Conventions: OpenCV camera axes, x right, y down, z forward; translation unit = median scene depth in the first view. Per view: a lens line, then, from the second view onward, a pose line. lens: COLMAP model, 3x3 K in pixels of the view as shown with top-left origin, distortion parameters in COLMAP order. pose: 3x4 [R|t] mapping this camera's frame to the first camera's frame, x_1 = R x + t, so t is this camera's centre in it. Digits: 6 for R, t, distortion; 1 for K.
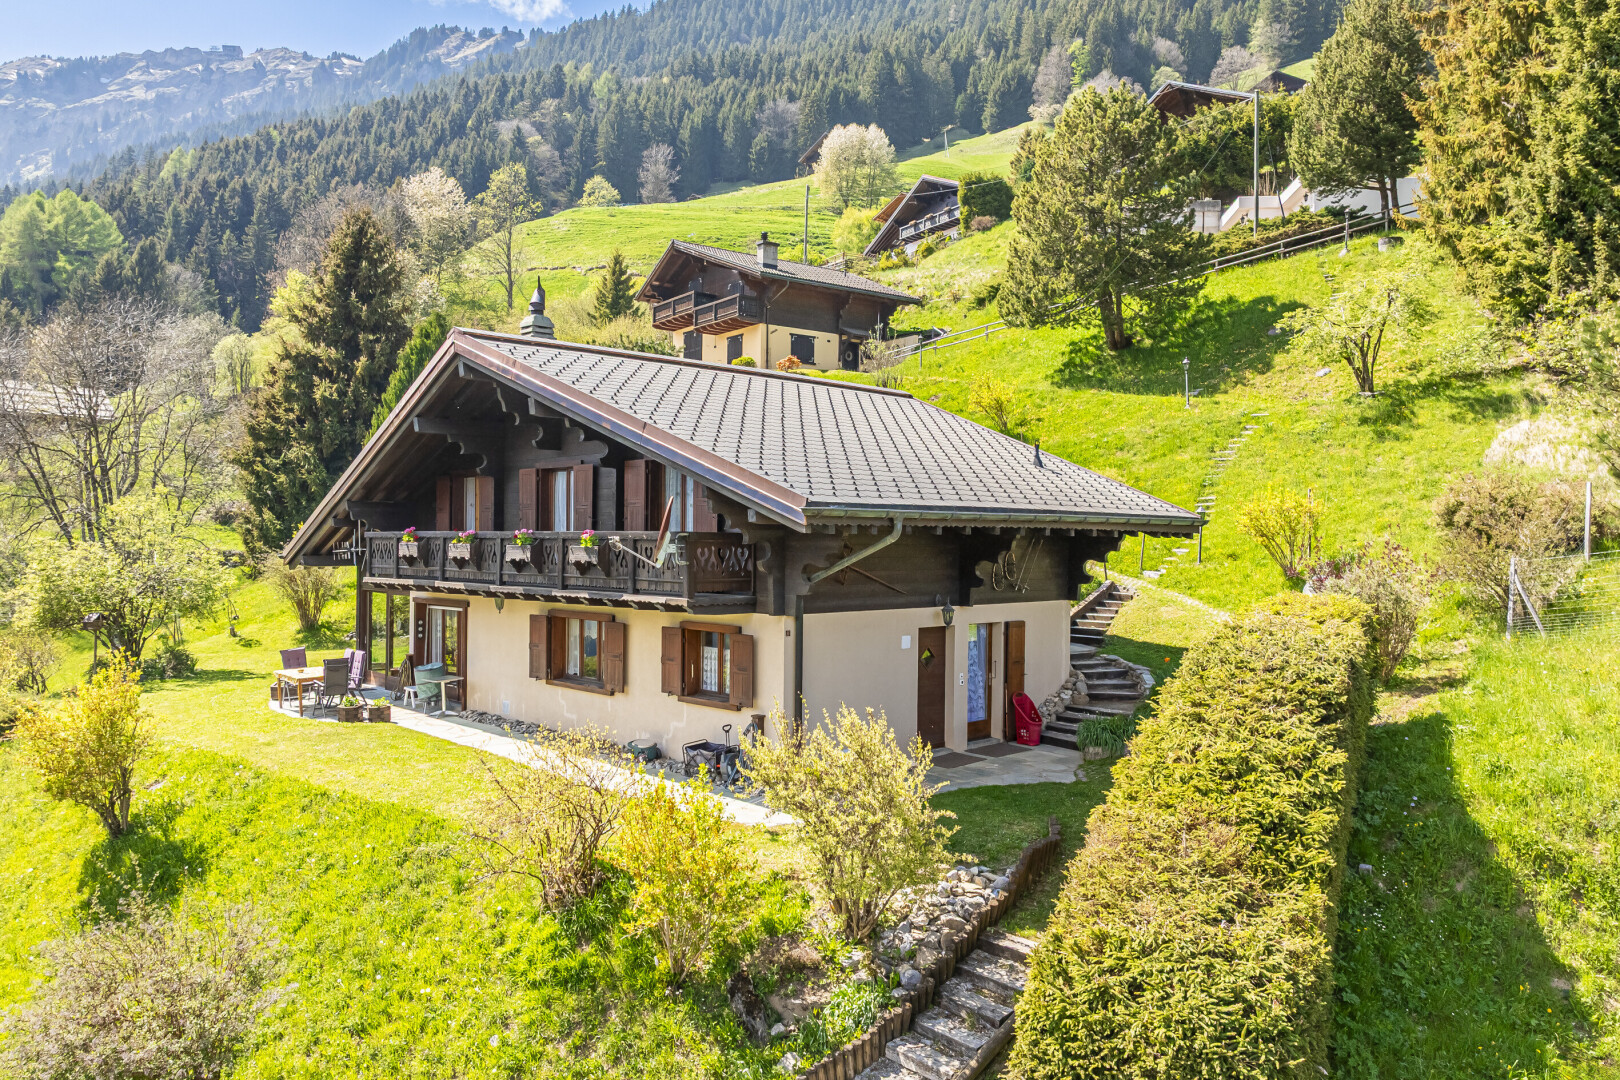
lens RADIAL K [[1153.4, 0, 816.9], [0, 1153.4, 546.7], [0, 0, 1]] dist [-0.021538, 0.006959]
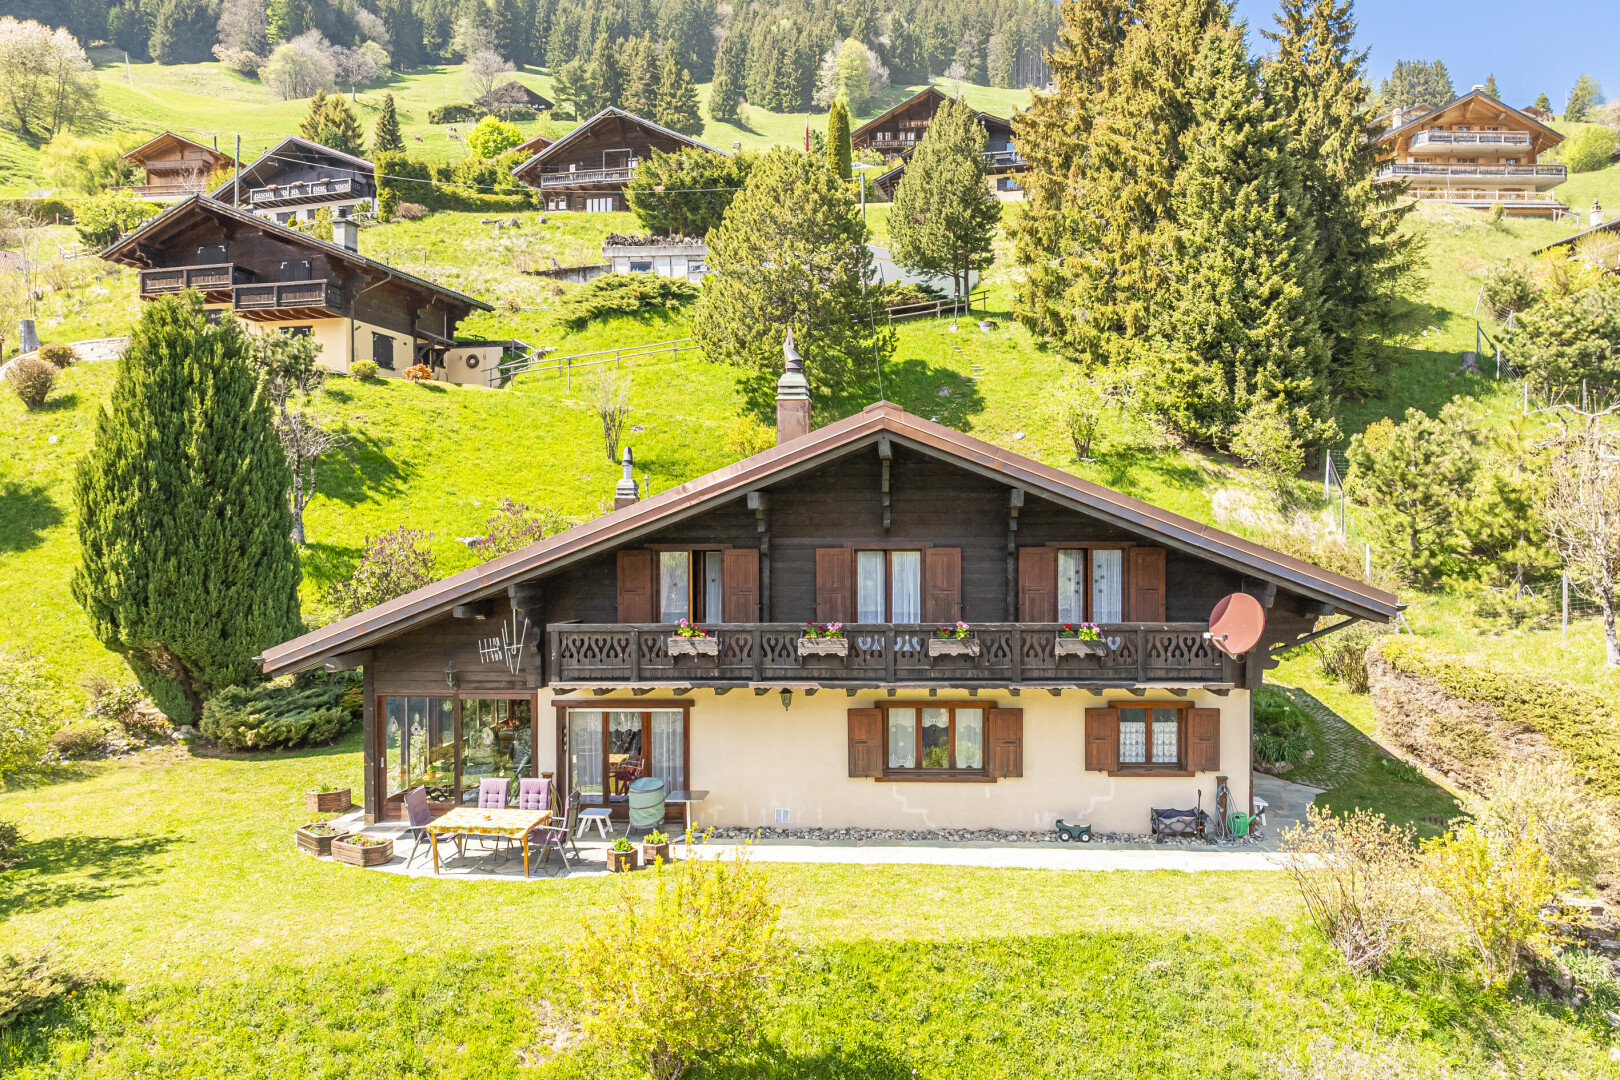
lens RADIAL K [[1153.4, 0, 872.1], [0, 1153.4, 547.1], [0, 0, 1]] dist [-0.021538, 0.006959]
pose [[0.733086, -0.019201, 0.679865, -0.085144], [0.013612, 0.999815, 0.013560, -0.008111], [-0.680000, -0.000687, 0.733212, 0.031376]]
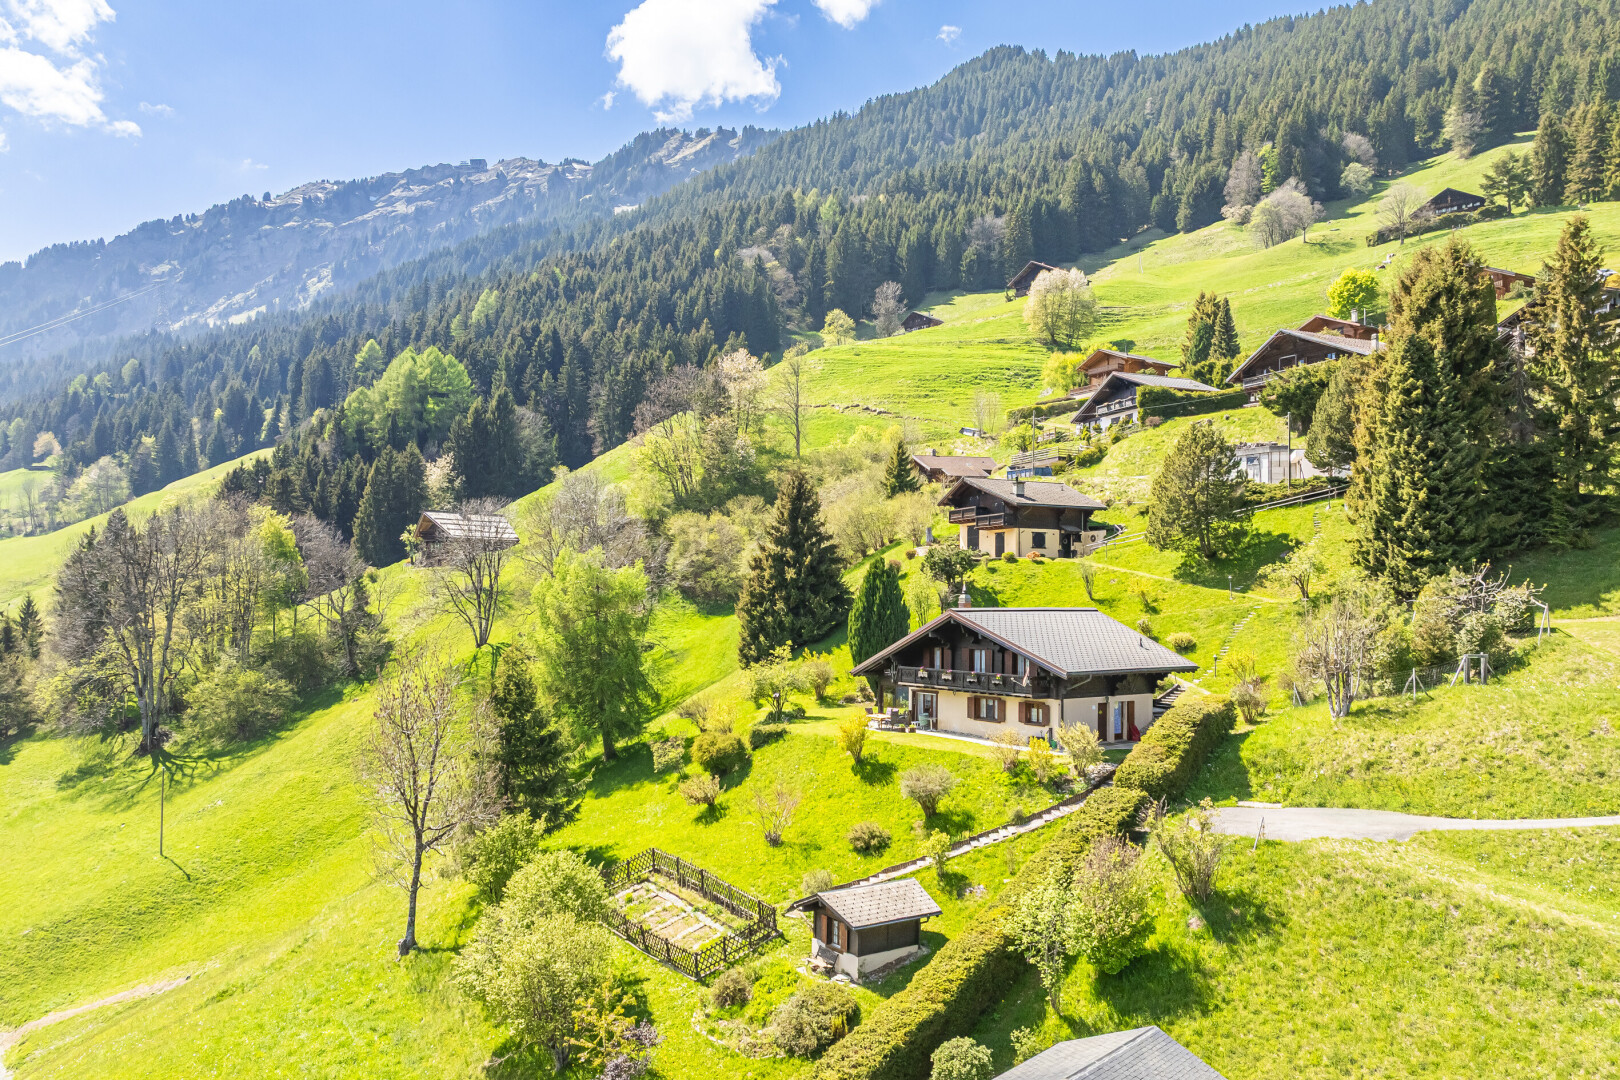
lens RADIAL K [[1153.4, 0, 820.7], [0, 1153.4, 585.4], [0, 0, 1]] dist [-0.021538, 0.006959]
pose [[0.985742, -0.007183, -0.168108, -0.011697], [0.003815, 0.999786, -0.020352, -0.017347], [0.168218, 0.019420, 0.985558, -0.204656]]
